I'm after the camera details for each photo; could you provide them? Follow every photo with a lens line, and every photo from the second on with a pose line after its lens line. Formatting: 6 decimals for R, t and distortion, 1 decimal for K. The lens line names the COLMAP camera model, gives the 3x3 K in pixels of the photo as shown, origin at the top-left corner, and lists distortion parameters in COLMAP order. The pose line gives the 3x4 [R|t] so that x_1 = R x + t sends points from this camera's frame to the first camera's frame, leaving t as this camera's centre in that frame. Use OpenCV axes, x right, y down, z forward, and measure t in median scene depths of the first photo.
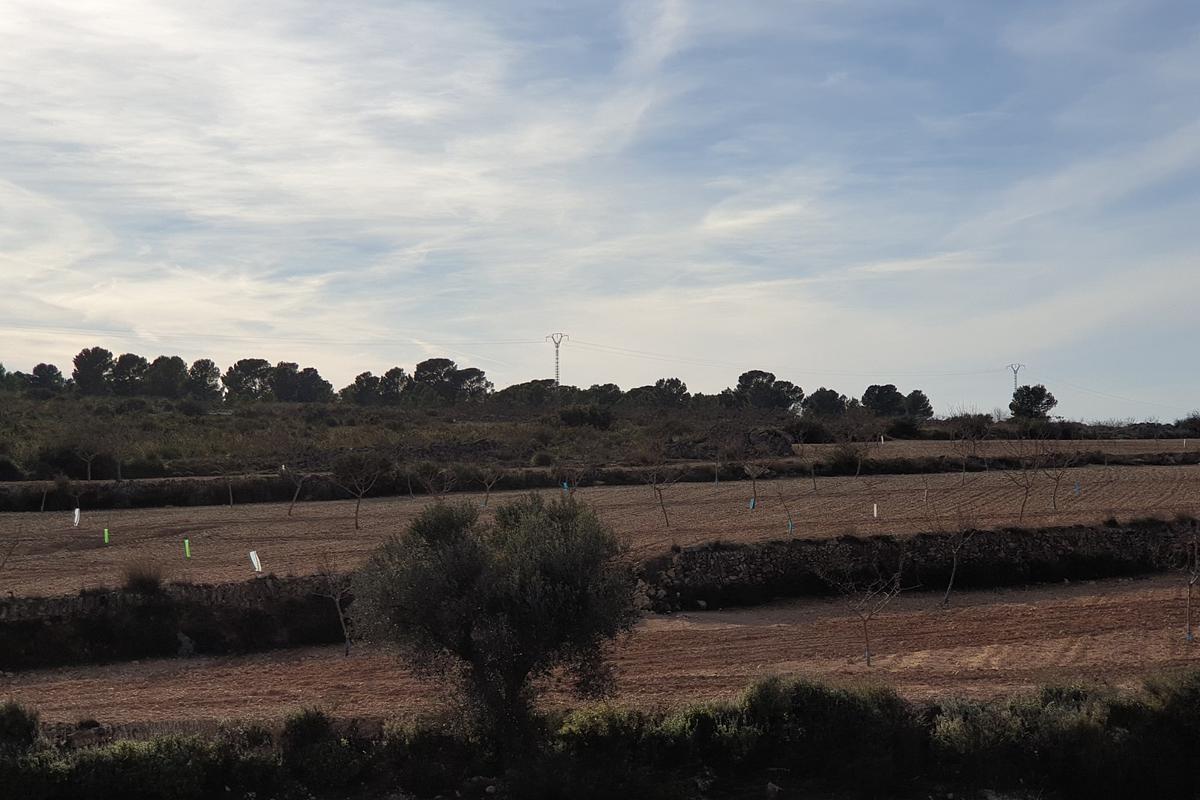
lens RADIAL K [[1886.1, 0, 597.6], [0, 1886.1, 398.9], [0, 0, 1]] dist [0.129354, 0.000000]
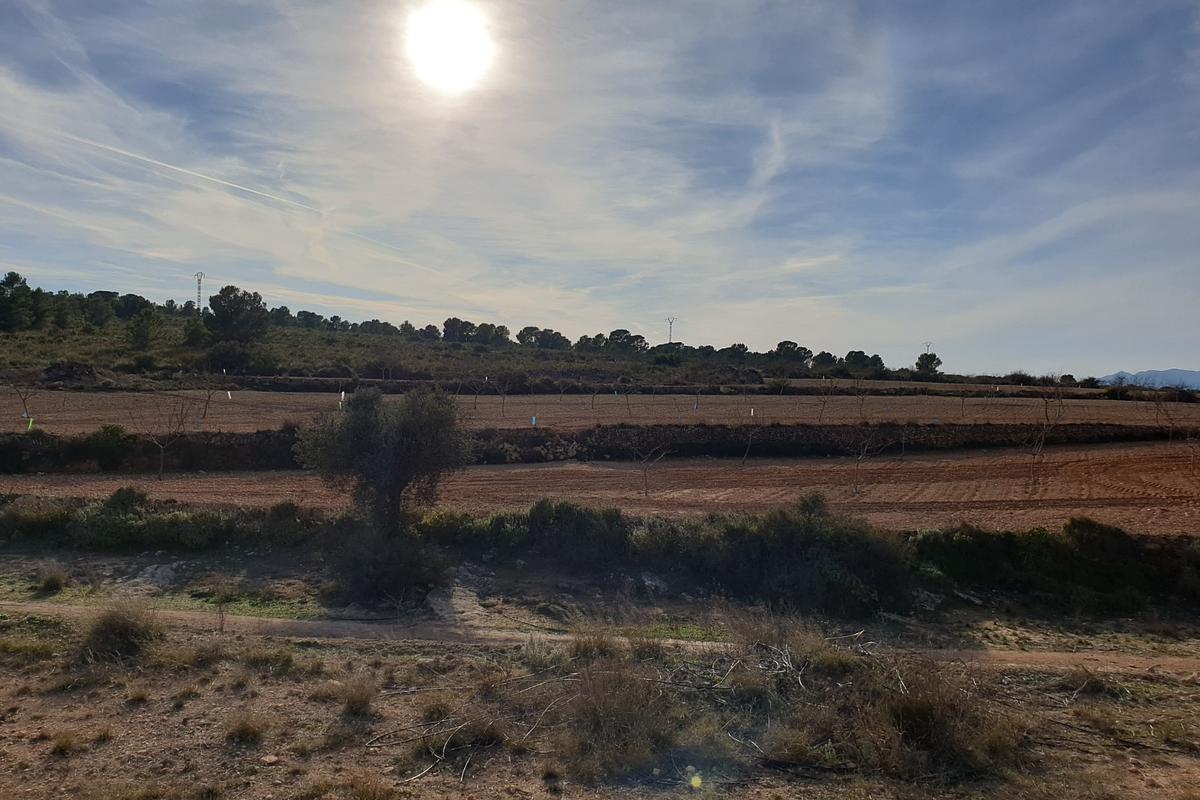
lens RADIAL K [[927.0, 0, 635.3], [0, 927.0, 430.4], [0, 0, 1]] dist [-0.007562, -0.036417]
pose [[0.986467, 0.047647, -0.156886, 0.083647], [-0.035150, 0.996054, 0.081491, 0.004048], [0.160150, -0.074873, 0.984249, 0.054733]]
